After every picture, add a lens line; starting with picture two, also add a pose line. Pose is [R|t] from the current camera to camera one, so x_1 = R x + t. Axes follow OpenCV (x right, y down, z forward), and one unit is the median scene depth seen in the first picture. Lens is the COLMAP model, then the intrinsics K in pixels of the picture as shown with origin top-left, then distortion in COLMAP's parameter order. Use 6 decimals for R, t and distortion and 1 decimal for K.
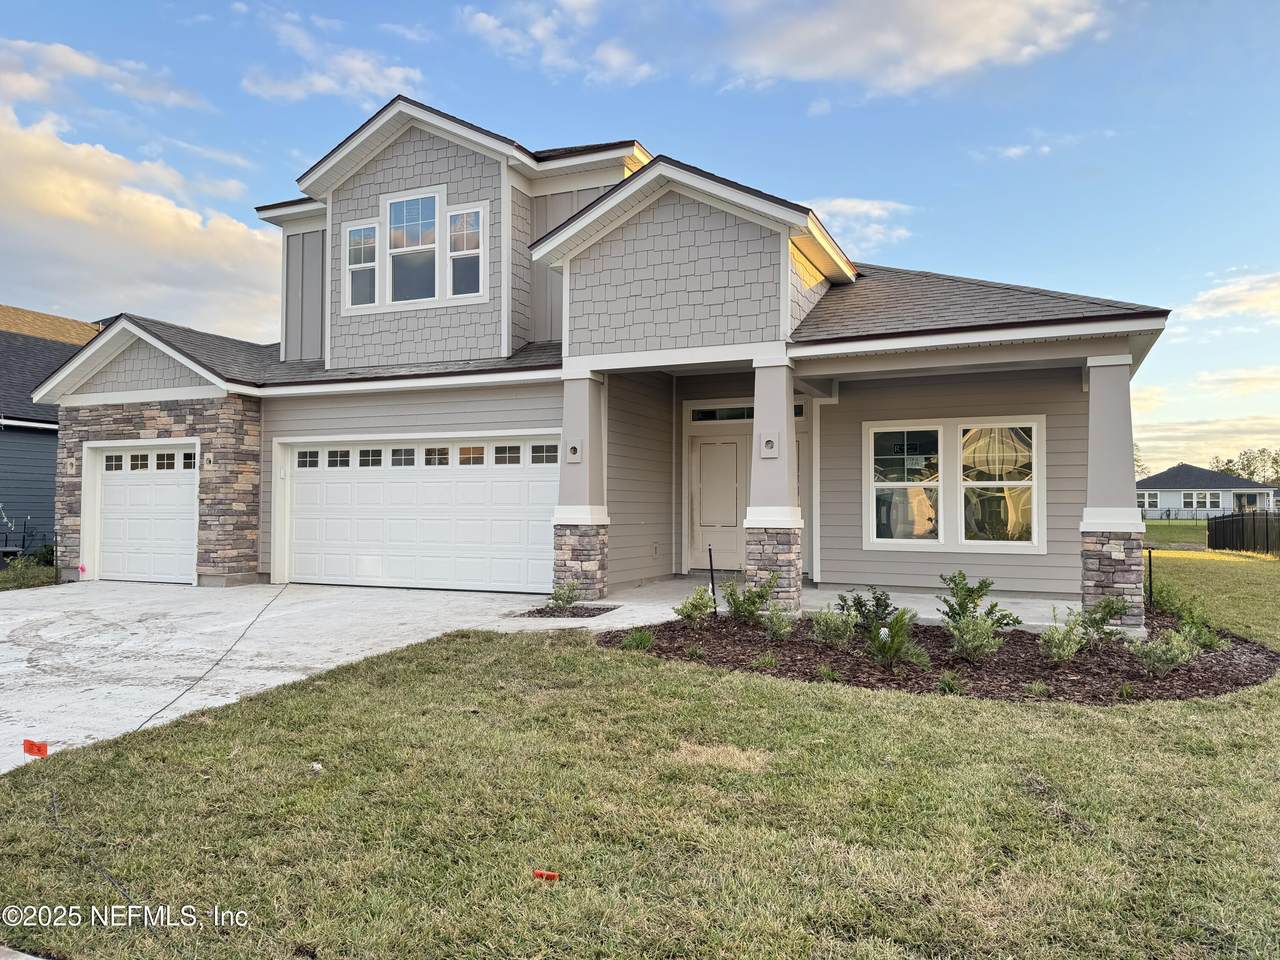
lens RADIAL K [[894.7, 0, 633.1], [0, 894.7, 477.8], [0, 0, 1]] dist [0.110669, -0.149933]
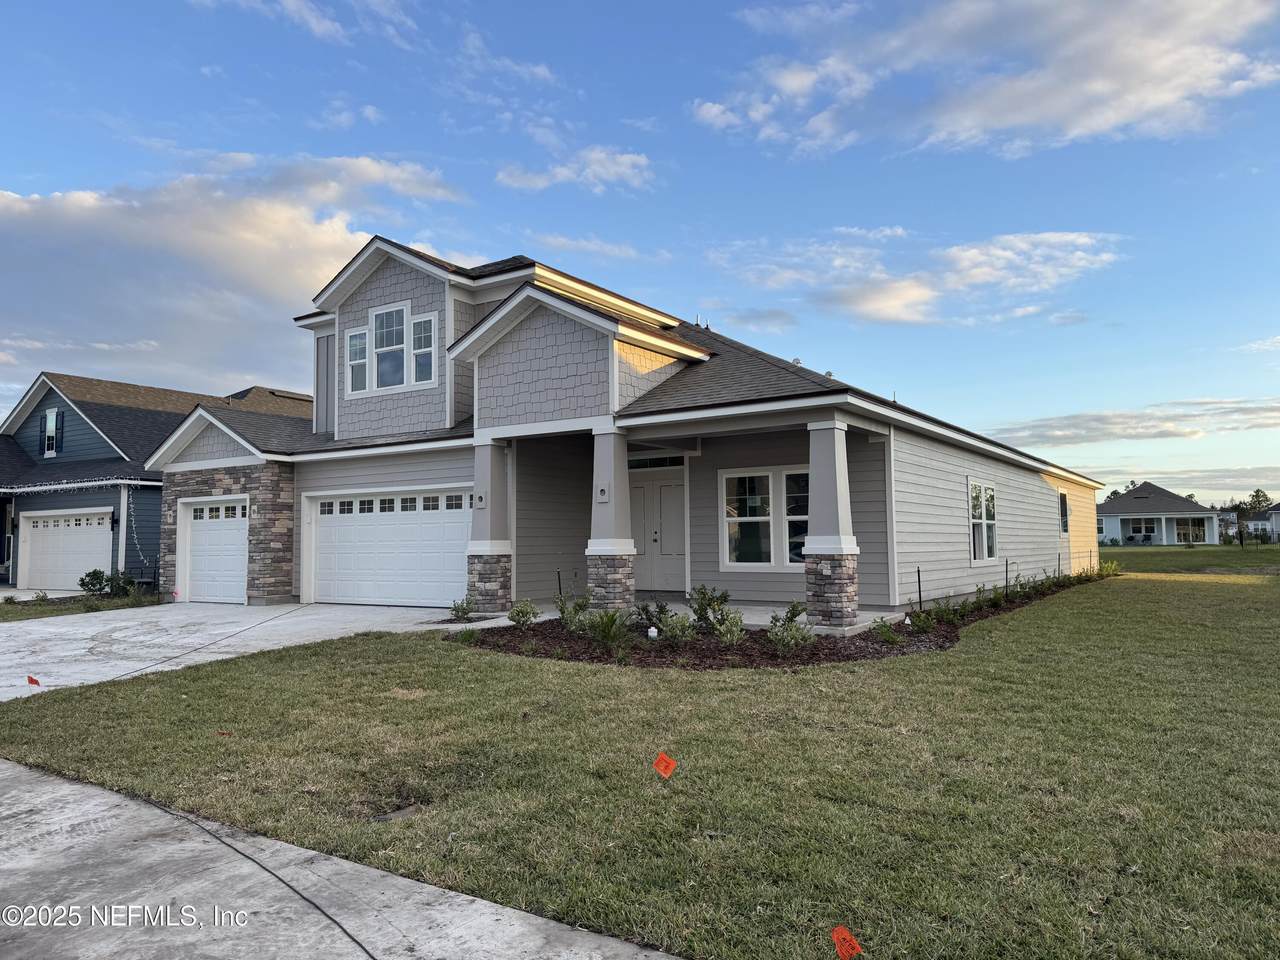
lens RADIAL K [[878.5, 0, 640.0], [0, 878.5, 480.0], [0, 0, 1]] dist [0.139332, -0.221634]
pose [[0.986070, -0.026644, -0.164184, 0.318370], [0.021012, 0.999133, -0.035941, -0.005549], [0.164999, 0.031990, 0.985775, -0.211616]]
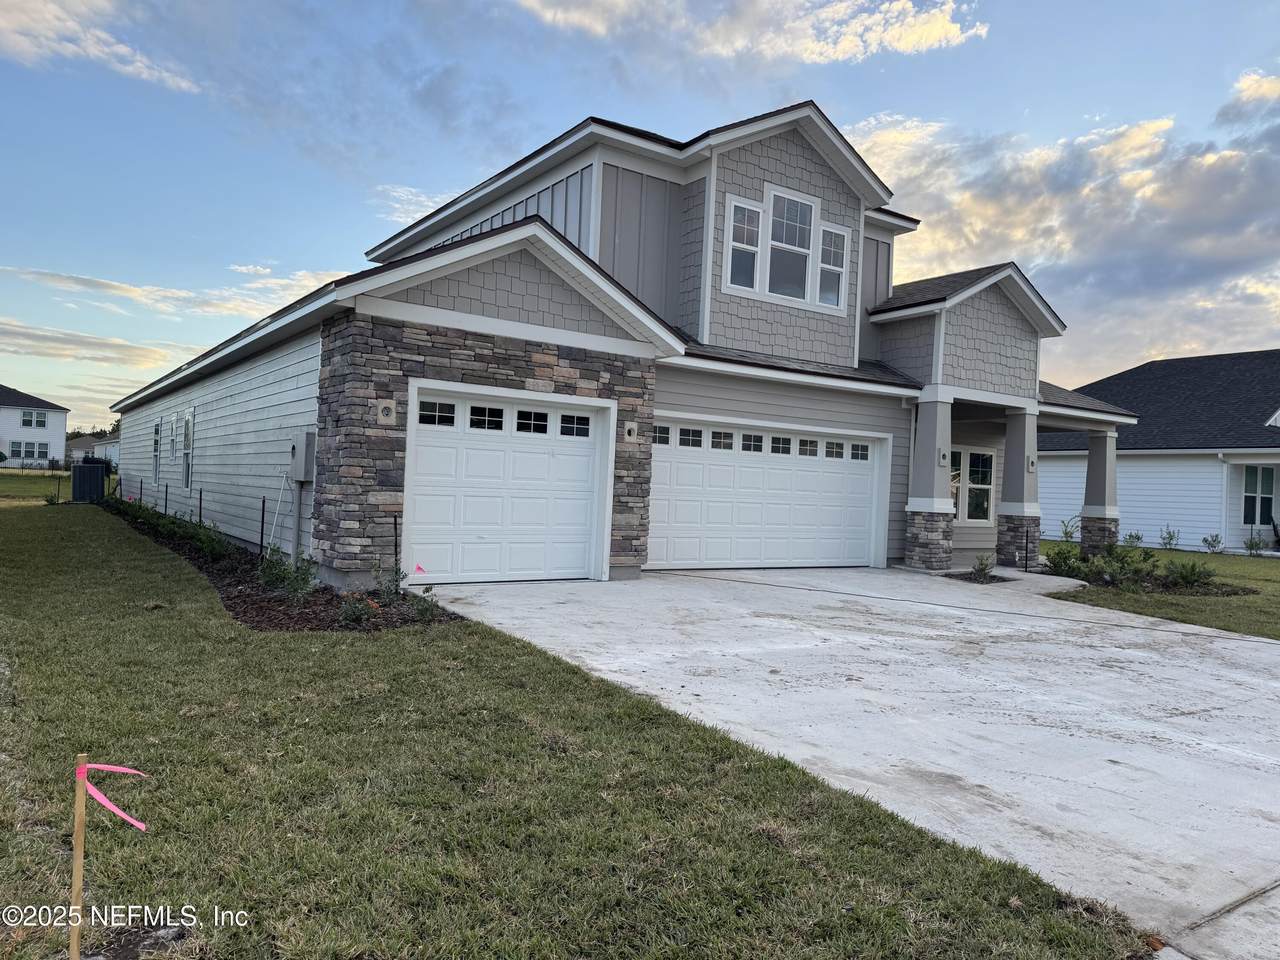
lens RADIAL K [[894.9, 0, 643.1], [0, 894.9, 475.1], [0, 0, 1]] dist [0.124580, -0.108315]
pose [[0.509818, 0.028843, 0.859799, -1.198240], [-0.073977, 0.997206, 0.010412, 0.012730], [-0.857096, -0.068914, 0.510527, 0.576374]]
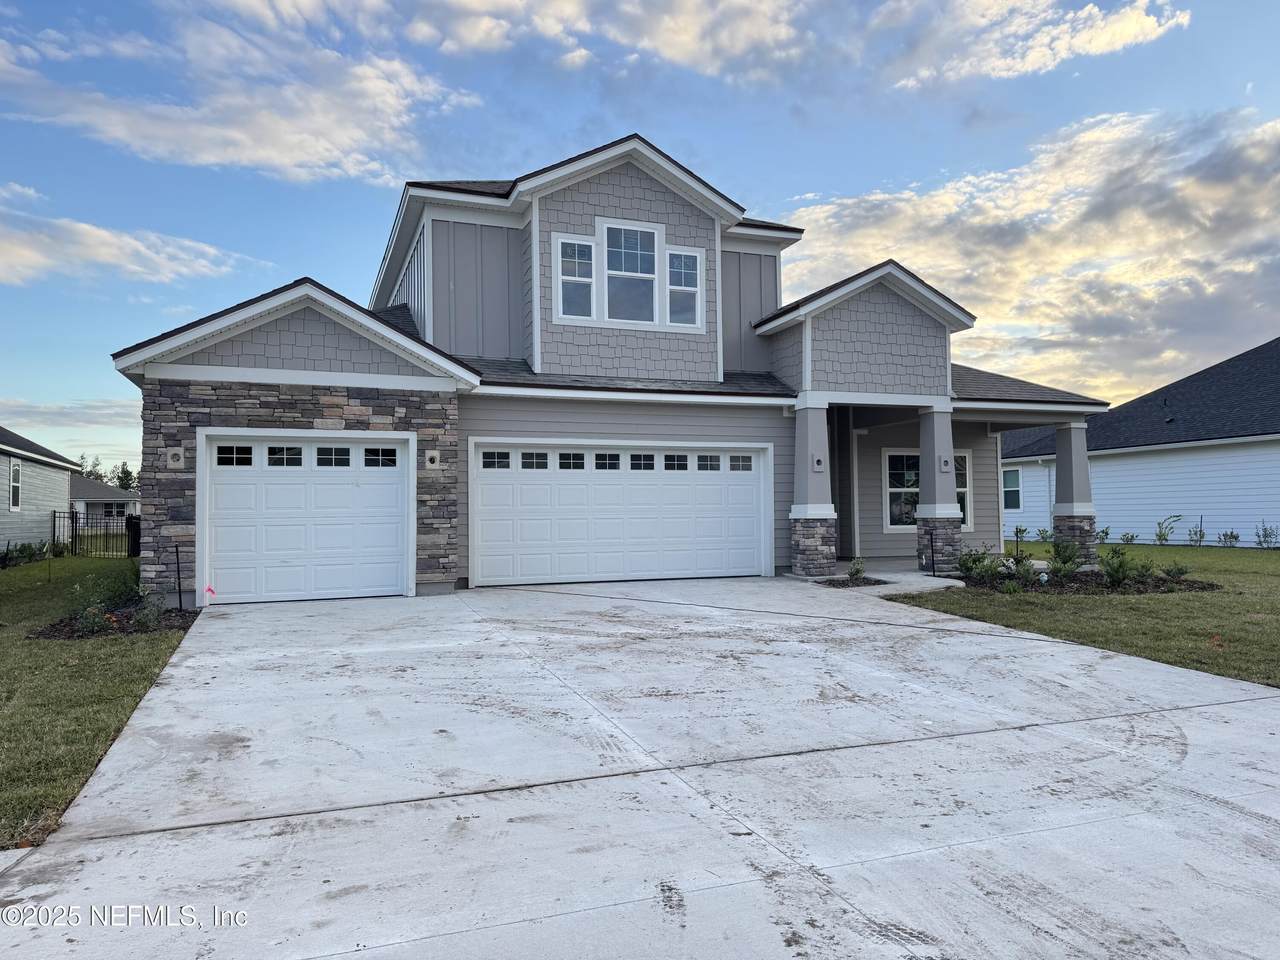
lens RADIAL K [[878.5, 0, 640.0], [0, 878.5, 480.0], [0, 0, 1]] dist [0.139332, -0.221634]
pose [[0.711148, 0.016250, 0.702854, -0.968830], [-0.010384, 0.999867, -0.012610, 0.012235], [-0.702966, 0.001669, 0.711222, 0.216629]]
